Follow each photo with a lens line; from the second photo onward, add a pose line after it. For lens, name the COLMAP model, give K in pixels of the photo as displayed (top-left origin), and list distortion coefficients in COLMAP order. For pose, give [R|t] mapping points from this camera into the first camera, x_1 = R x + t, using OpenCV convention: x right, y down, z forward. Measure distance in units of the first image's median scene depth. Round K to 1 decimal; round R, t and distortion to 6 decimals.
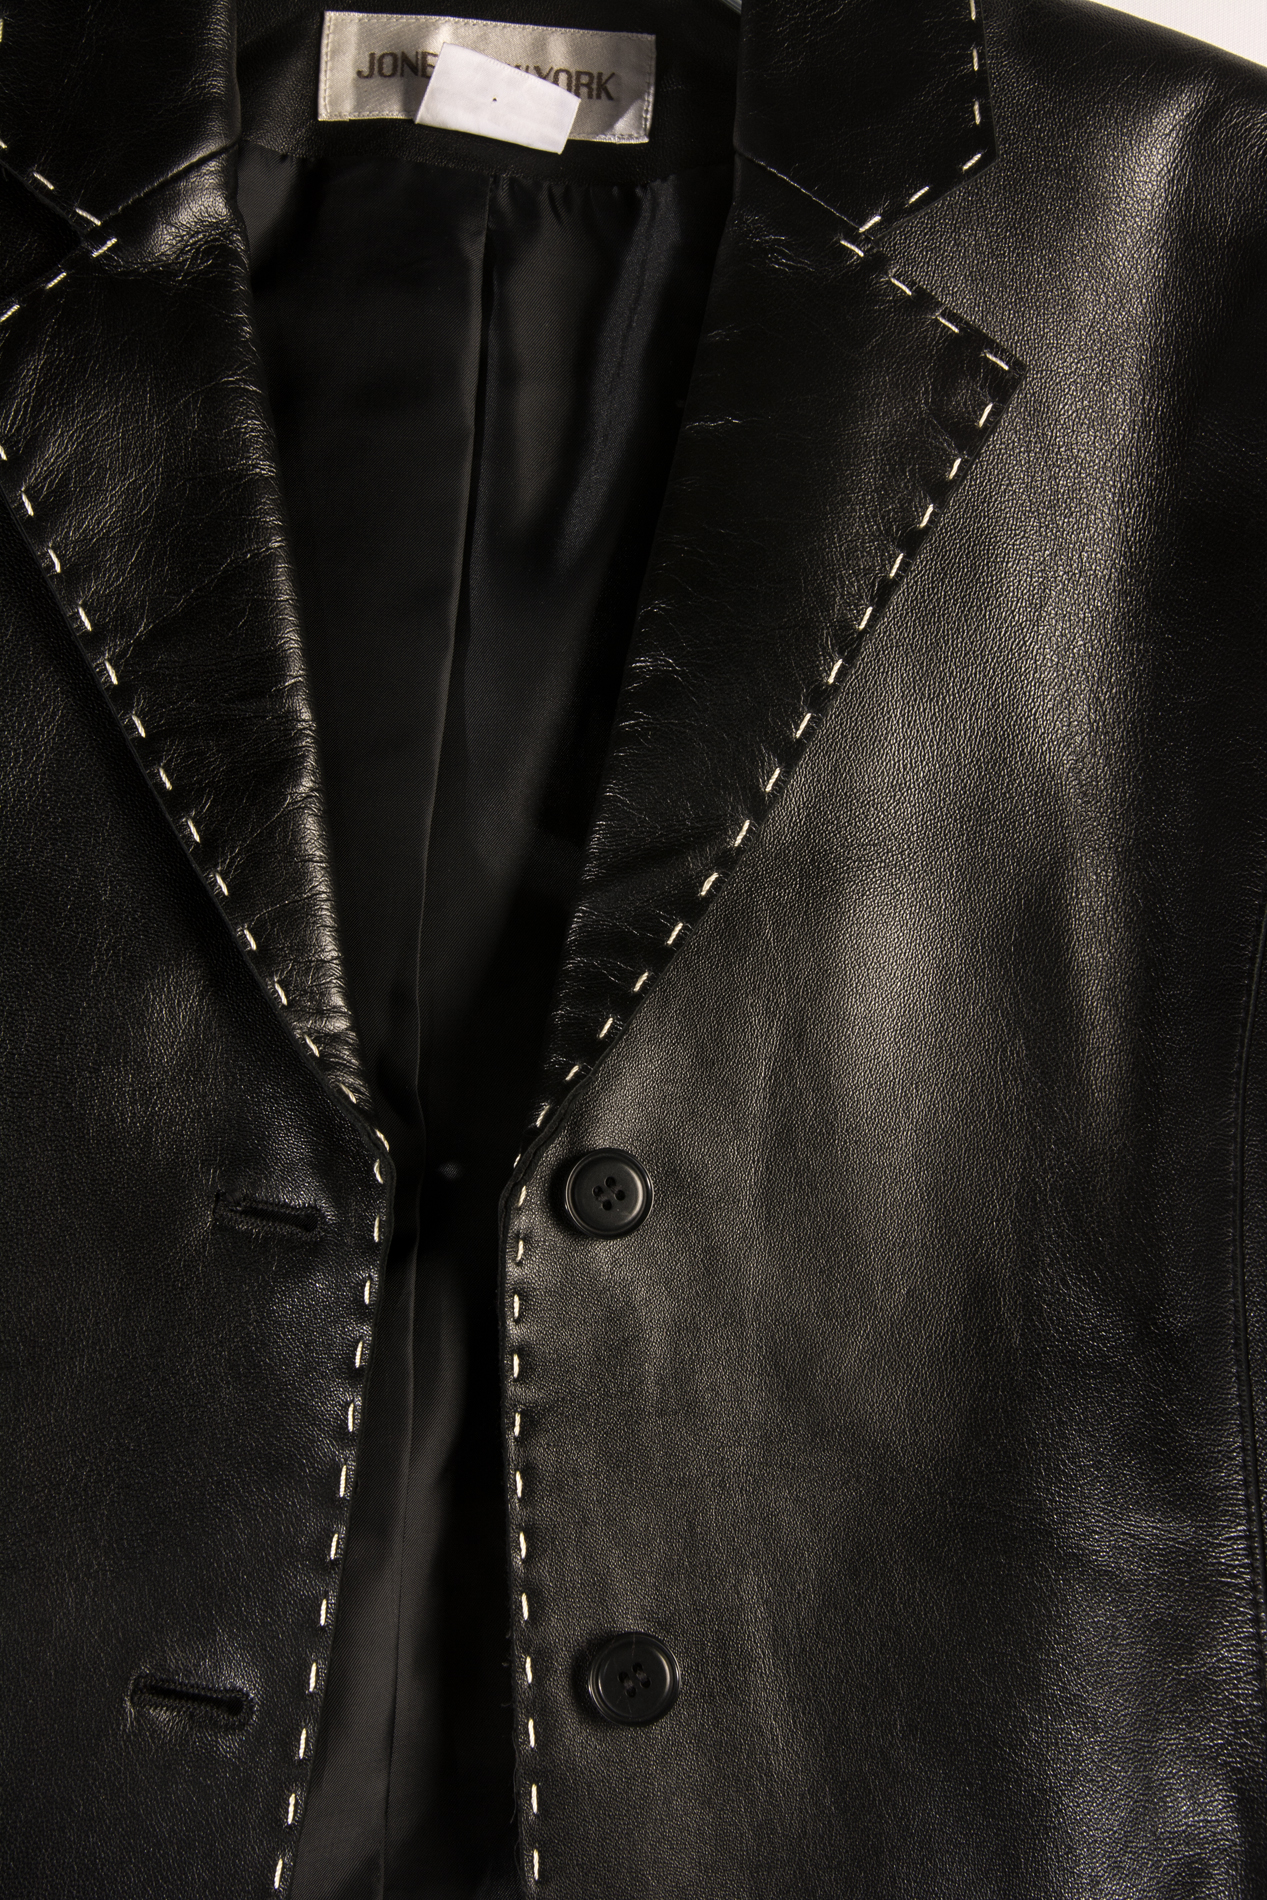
lens RADIAL K [[3414.5, 0, 639.9], [0, 3414.5, 958.1], [0, 0, 1]] dist [0.109682, 0.000000]
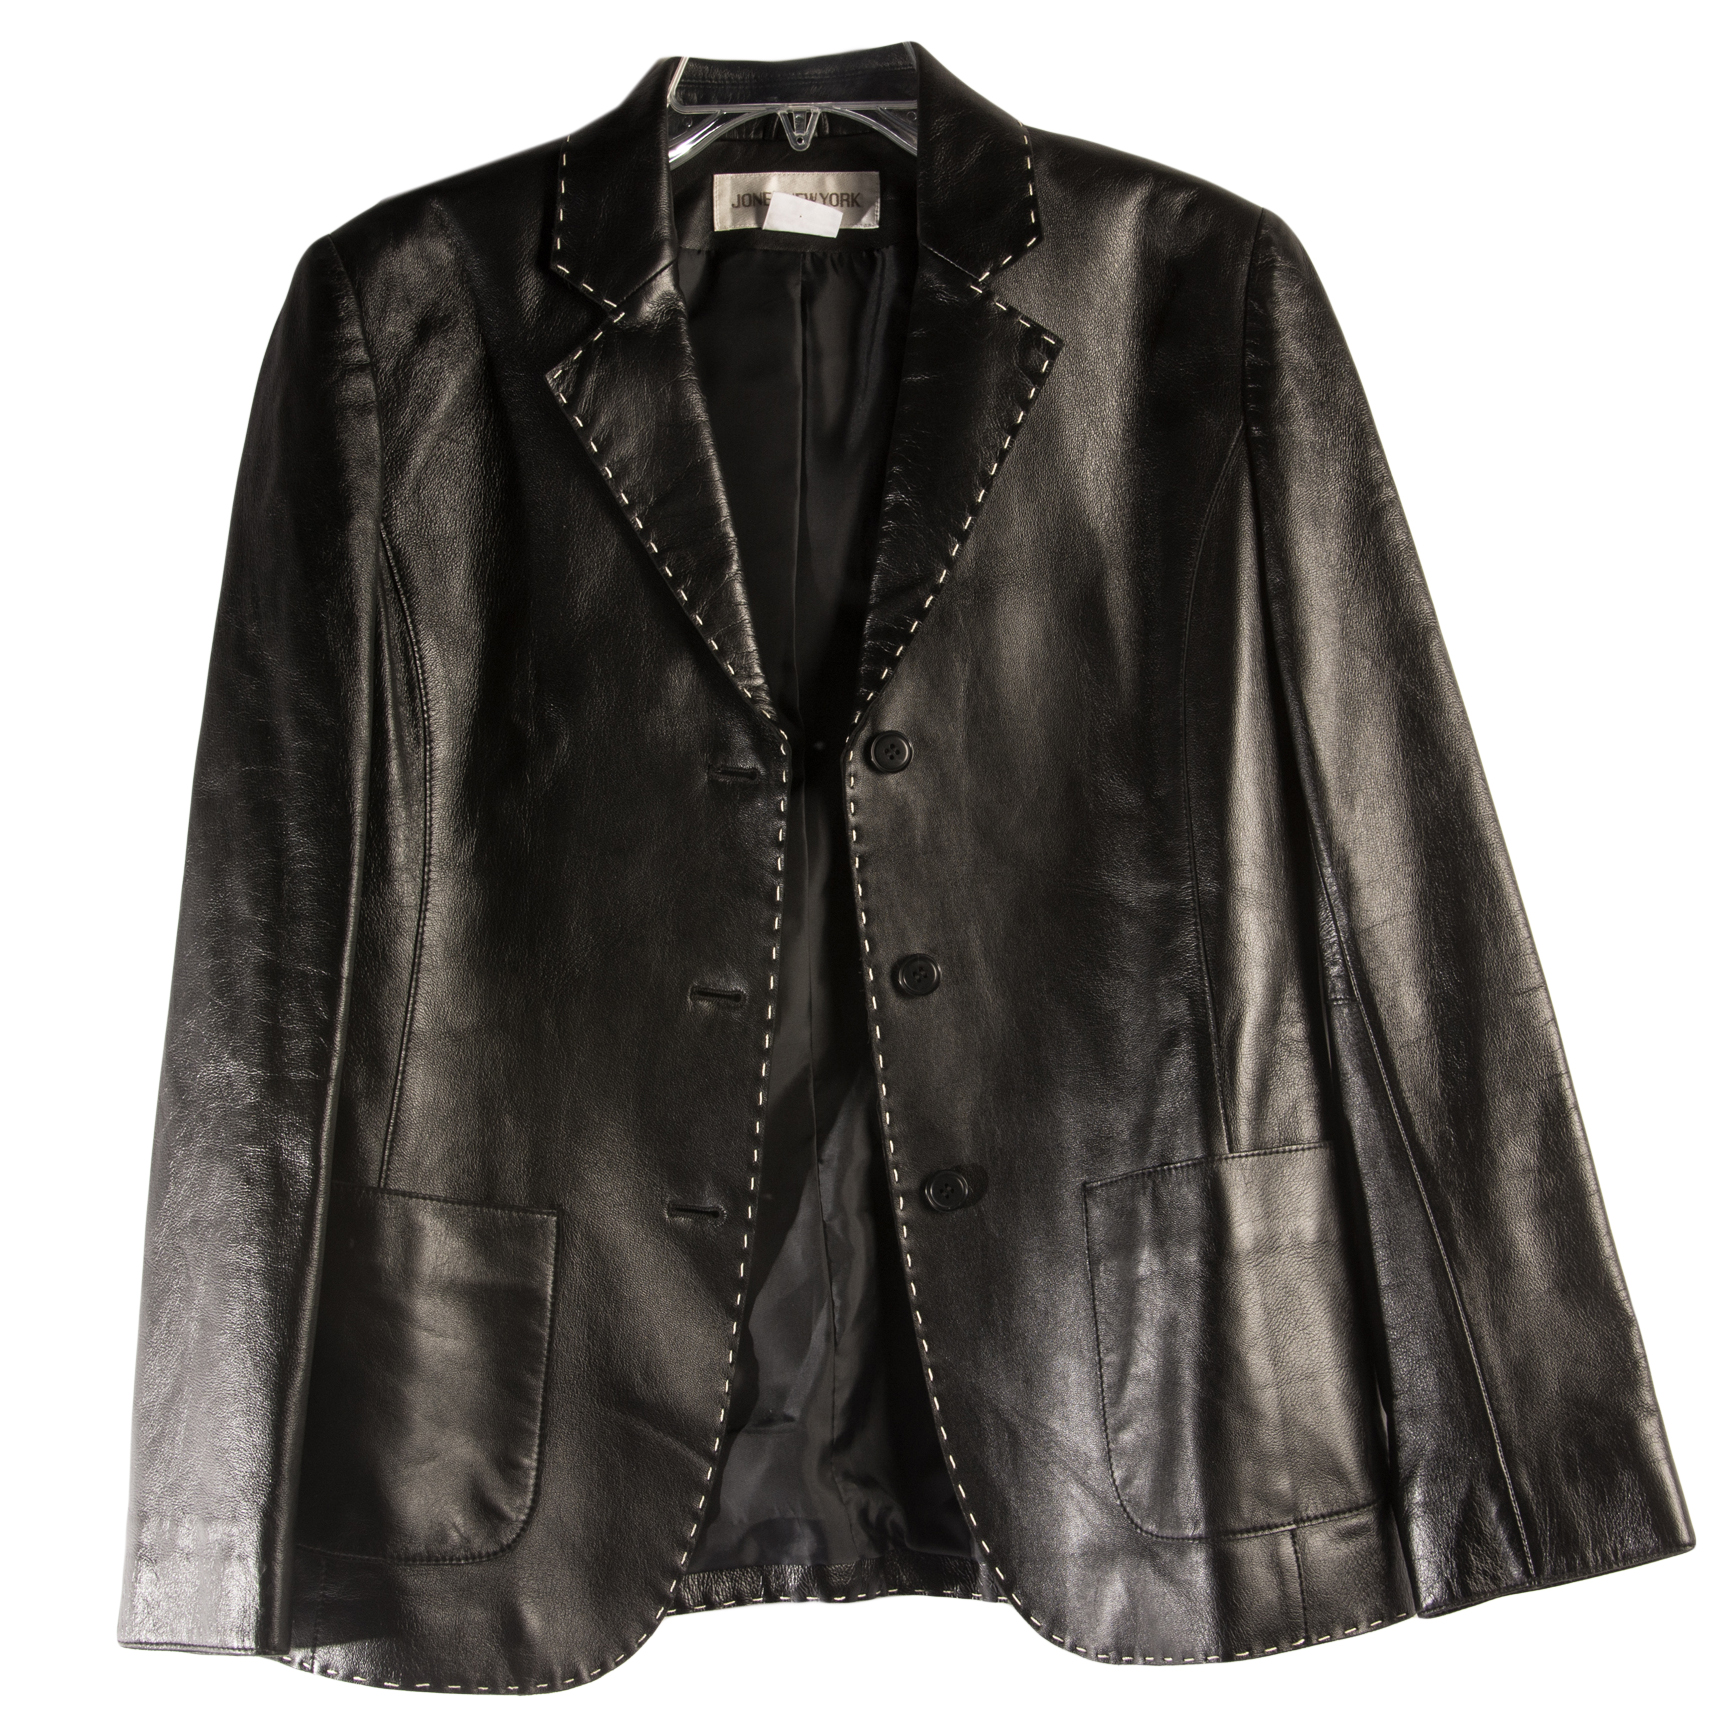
lens RADIAL K [[3219.2, 0, 860.9], [0, 3219.2, 861.9], [0, 0, 1]] dist [-0.084247, 0.000000]
pose [[0.995532, -0.069923, -0.063458, 0.092220], [0.076199, 0.991804, 0.102563, -0.068630], [0.055766, -0.106940, 0.992700, -0.975103]]
